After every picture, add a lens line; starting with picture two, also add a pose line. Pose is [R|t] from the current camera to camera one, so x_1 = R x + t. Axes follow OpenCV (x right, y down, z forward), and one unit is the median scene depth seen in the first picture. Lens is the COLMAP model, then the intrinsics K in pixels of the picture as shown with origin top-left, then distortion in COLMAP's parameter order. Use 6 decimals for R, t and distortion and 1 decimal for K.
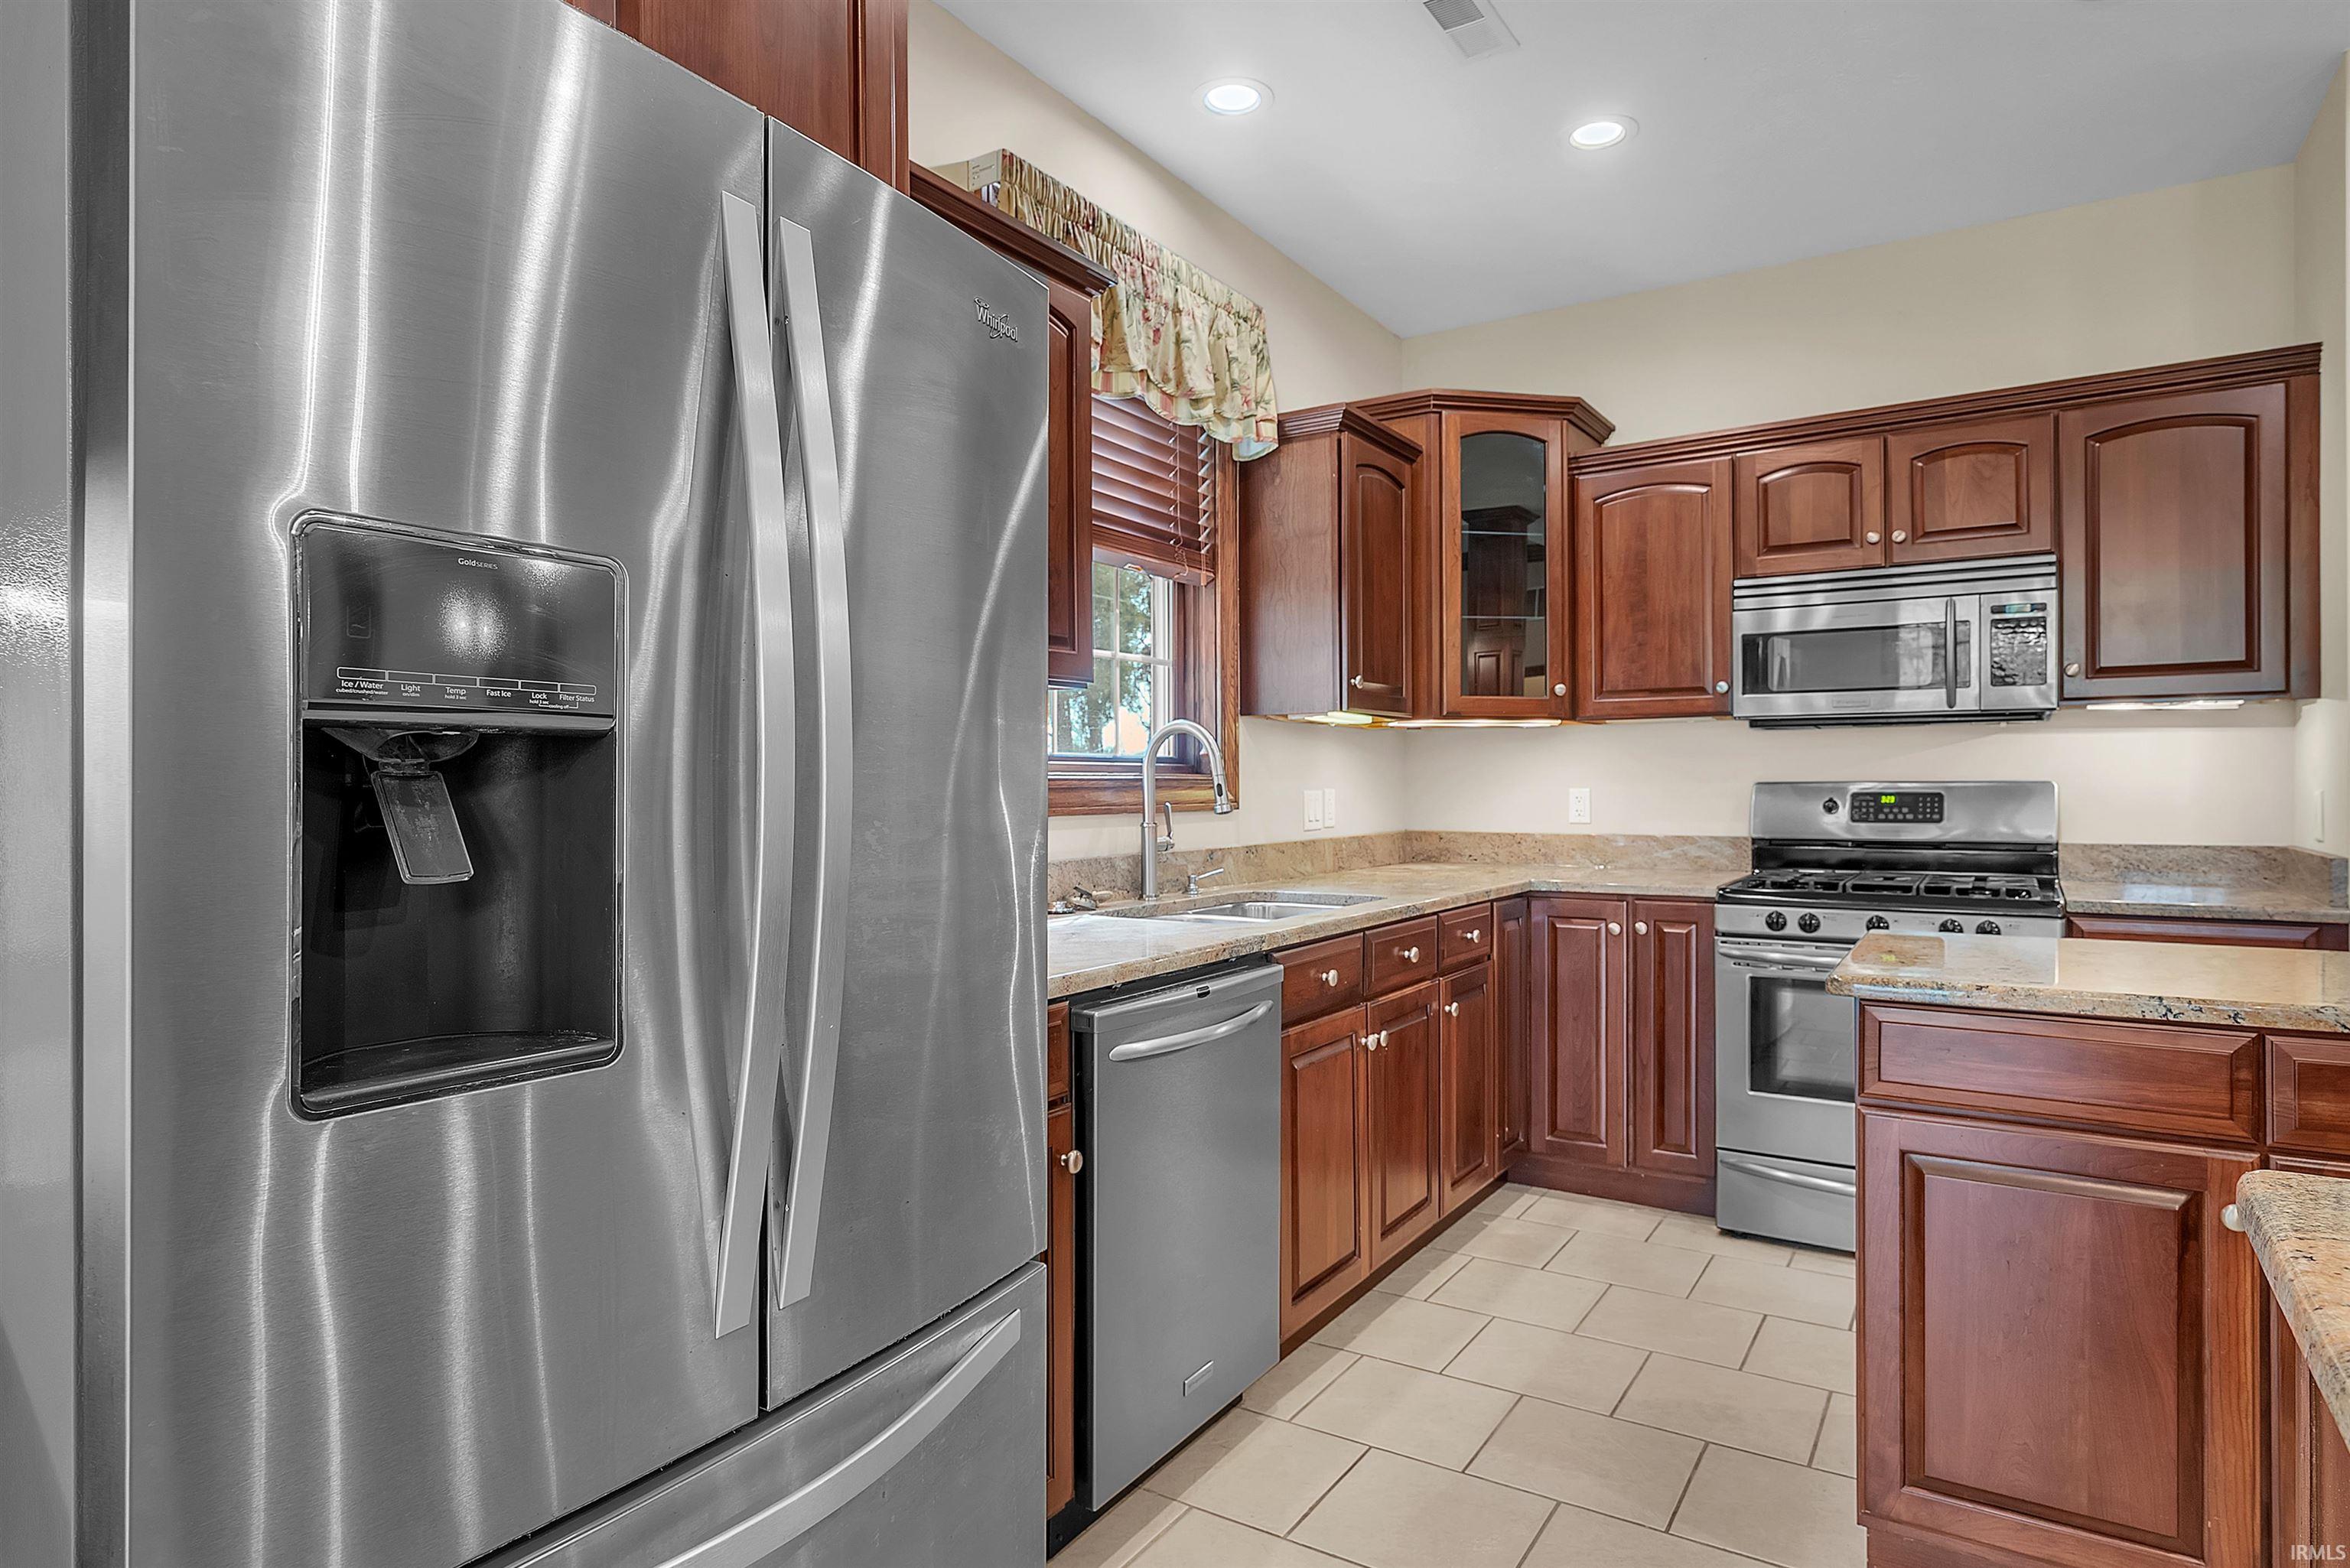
lens RADIAL K [[1298.8, 0, 1185.8], [0, 1298.8, 789.3], [0, 0, 1]] dist [-0.004195, 0.001021]
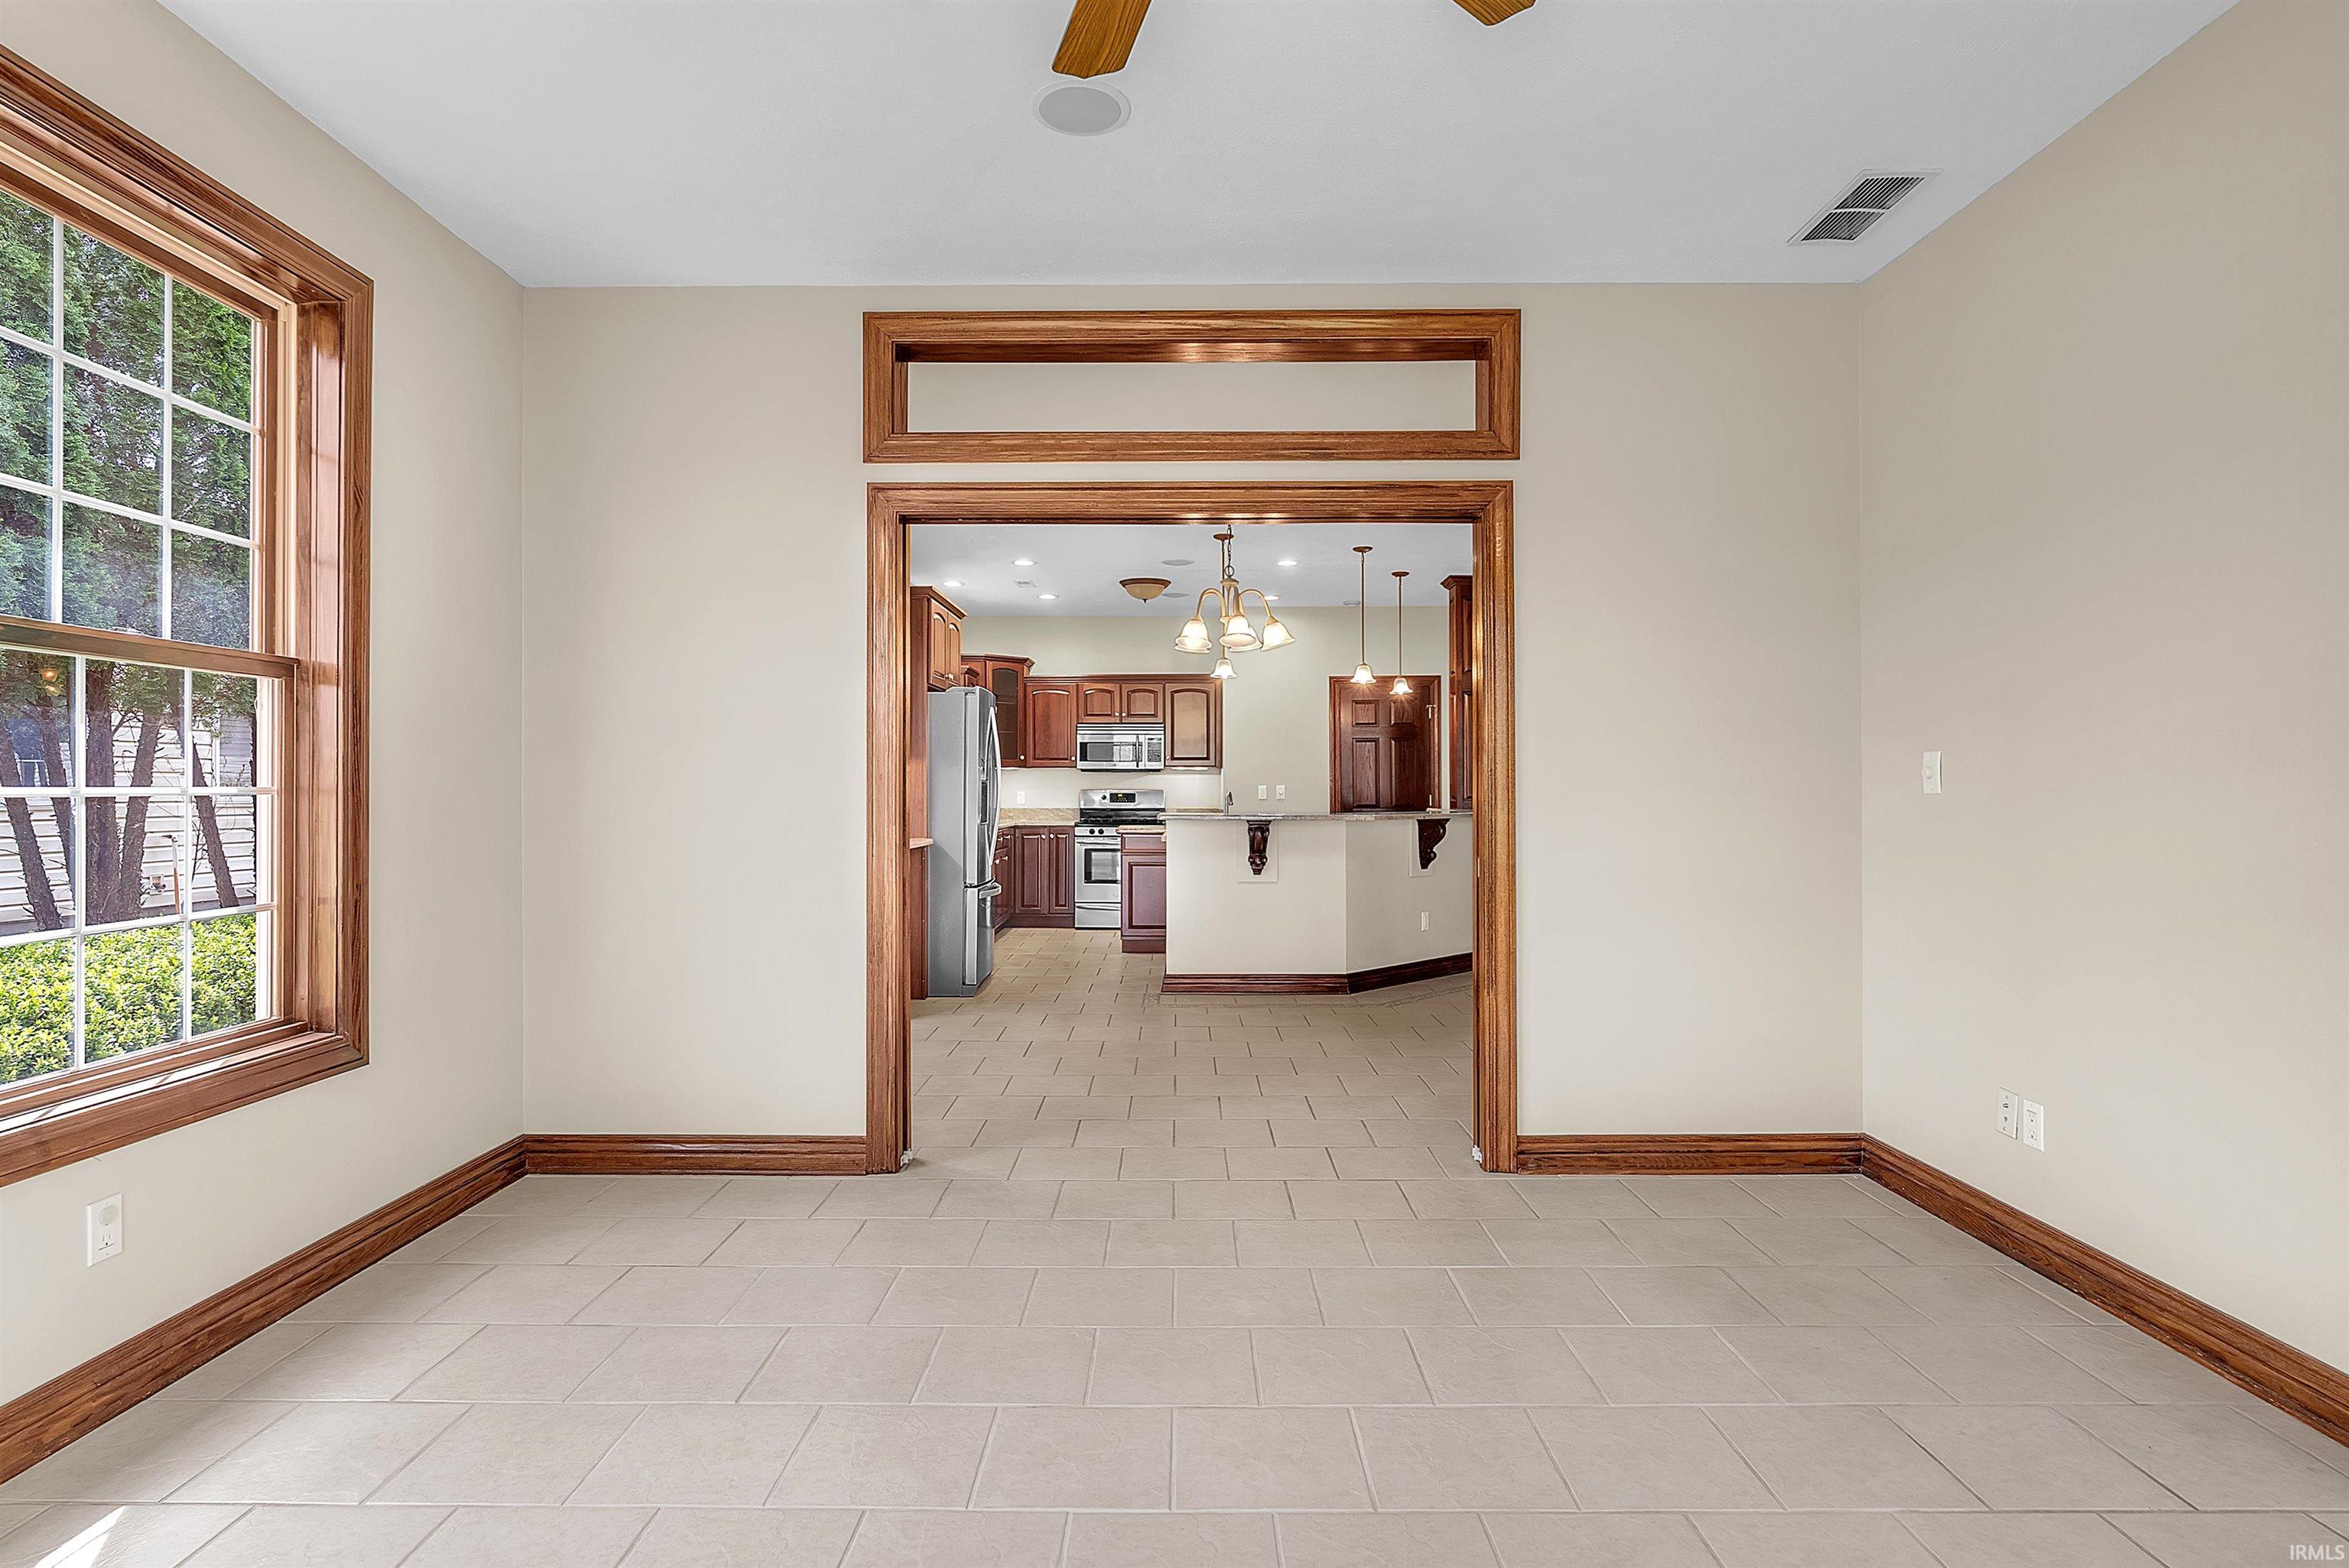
lens RADIAL K [[1163.1, 0, 1168.7], [0, 1163.1, 783.1], [0, 0, 1]] dist [0.000400, 0.000007]
pose [[0.847985, 0.007272, 0.529971, -0.918122], [-0.001856, 0.999940, -0.010751, 0.008711], [-0.530018, 0.008133, 0.847948, -1.563265]]
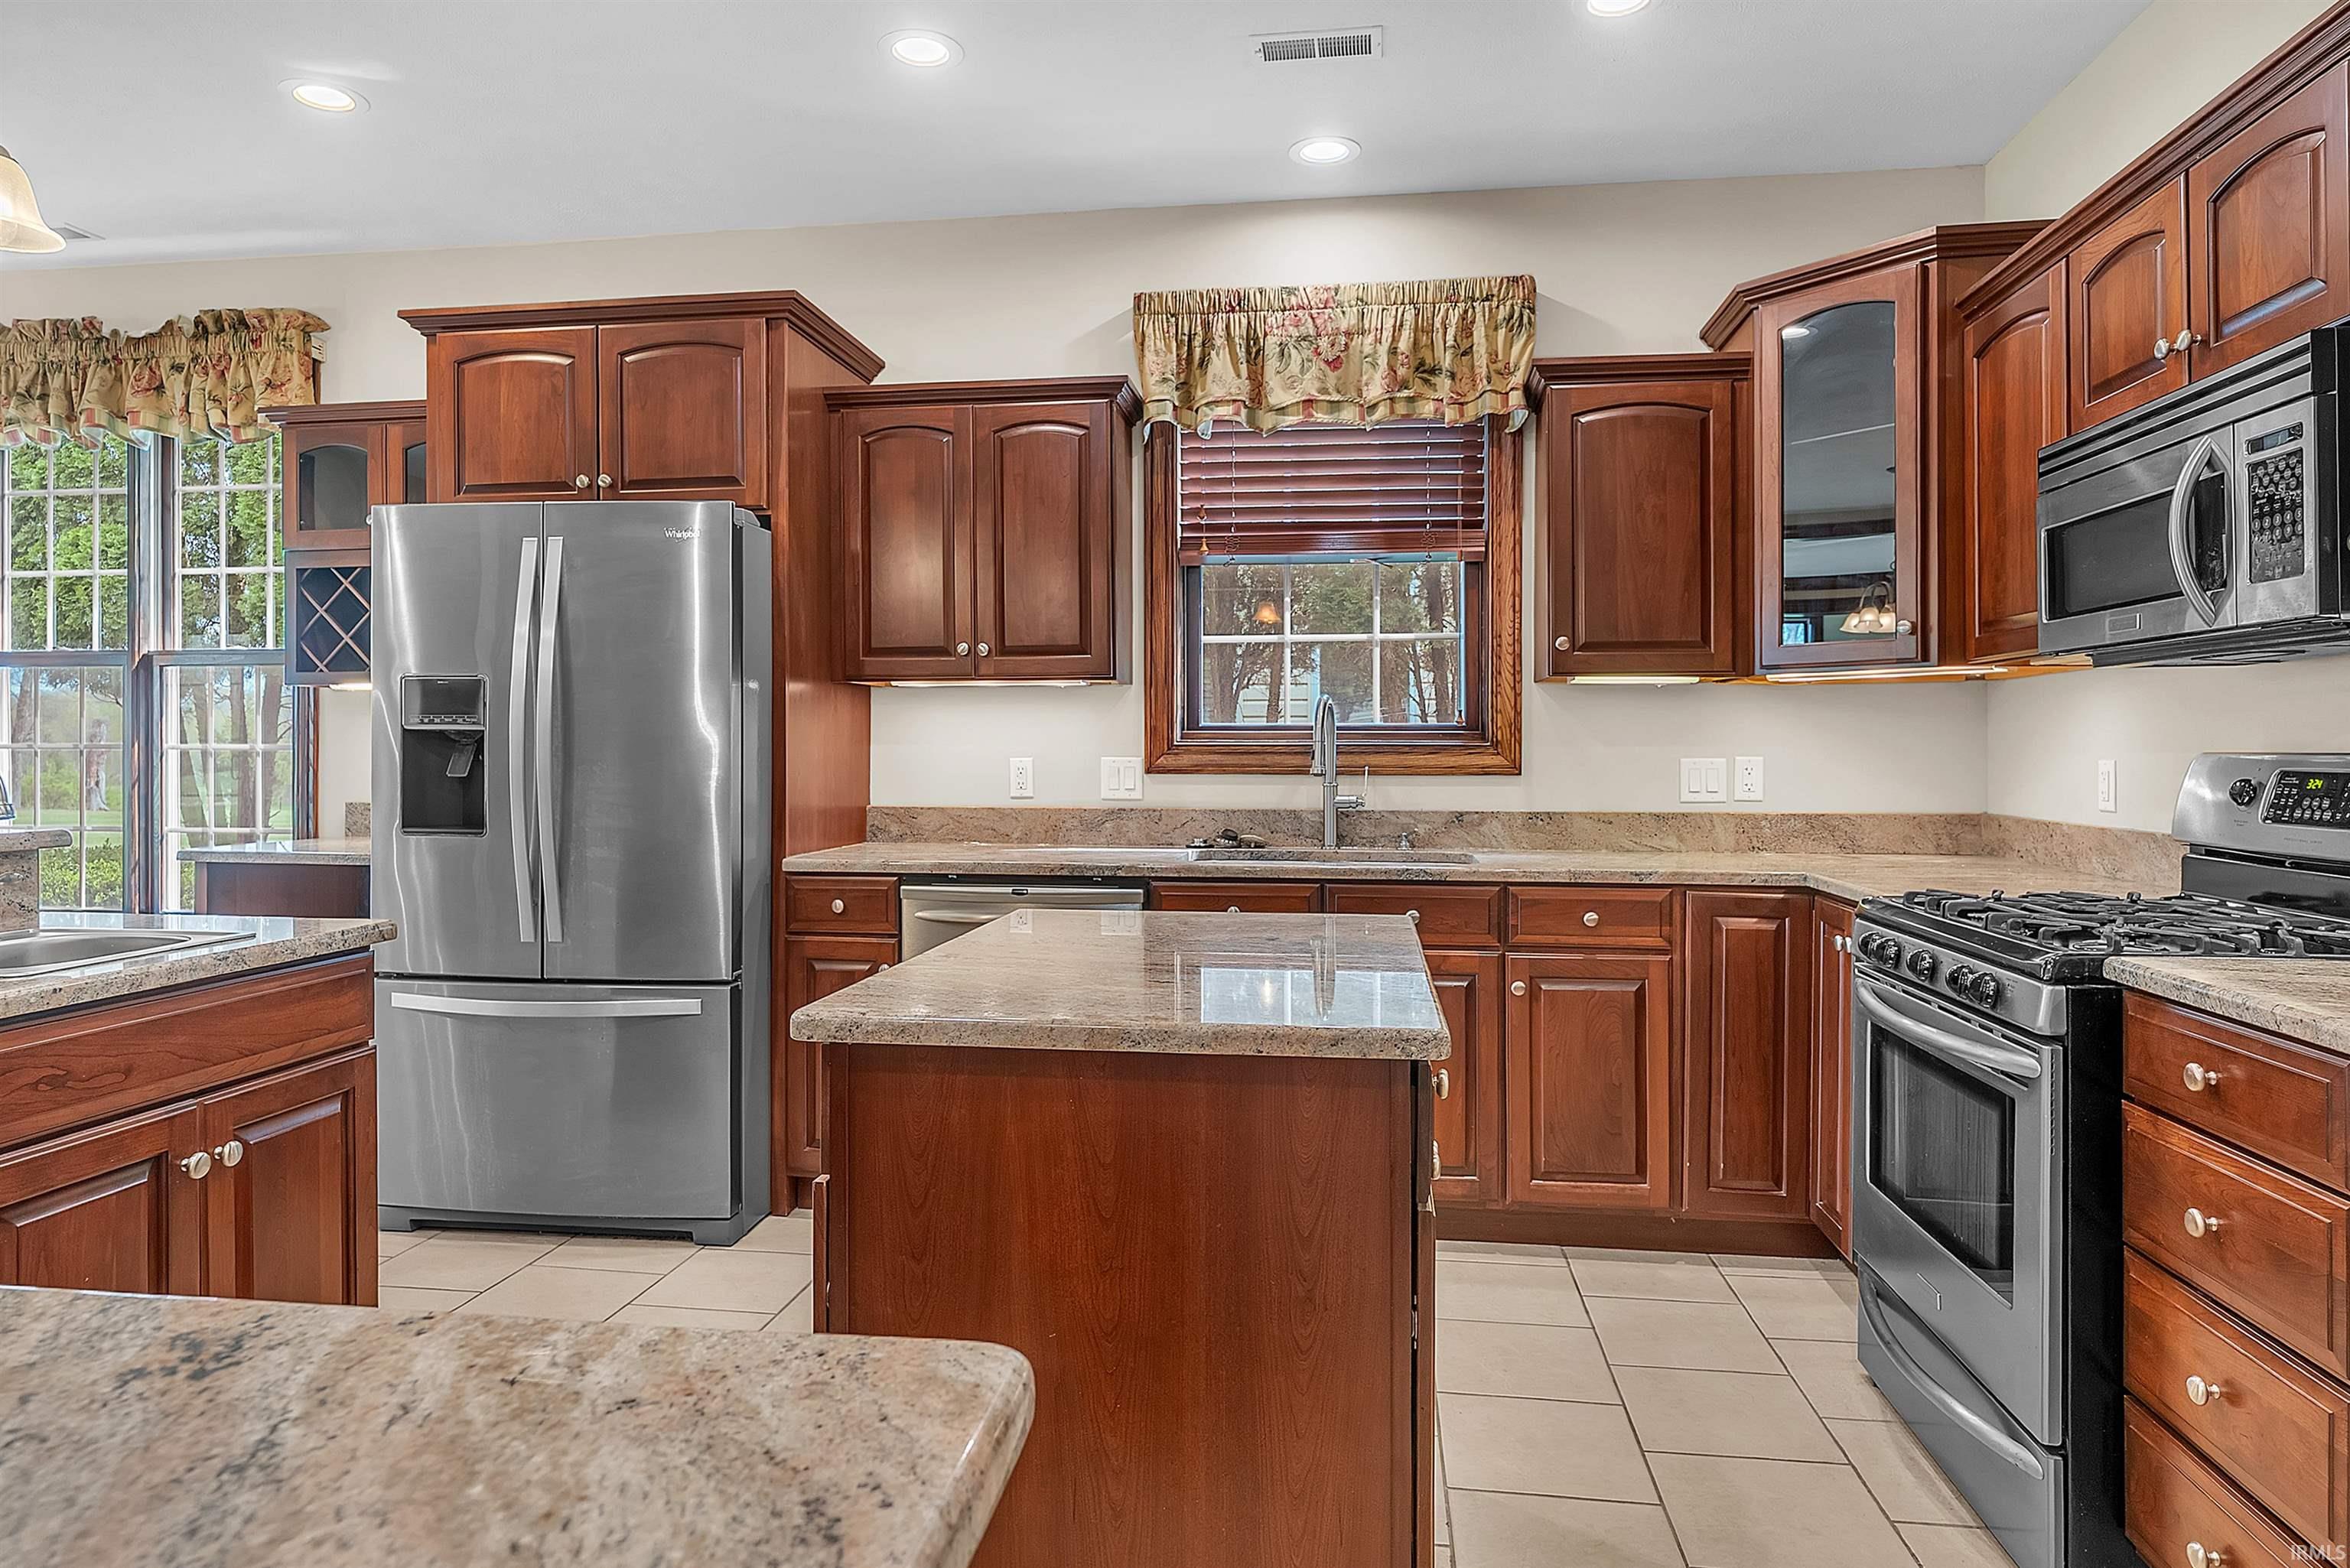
lens RADIAL K [[1378.8, 0, 1175.4], [0, 1378.8, 755.4], [0, 0, 1]] dist [0.011206, -0.004223]
pose [[0.423504, 0.009070, -0.905849, 0.938011], [-0.006269, 0.999955, 0.007082, -0.006188], [0.905872, 0.002680, 0.423542, 0.316340]]
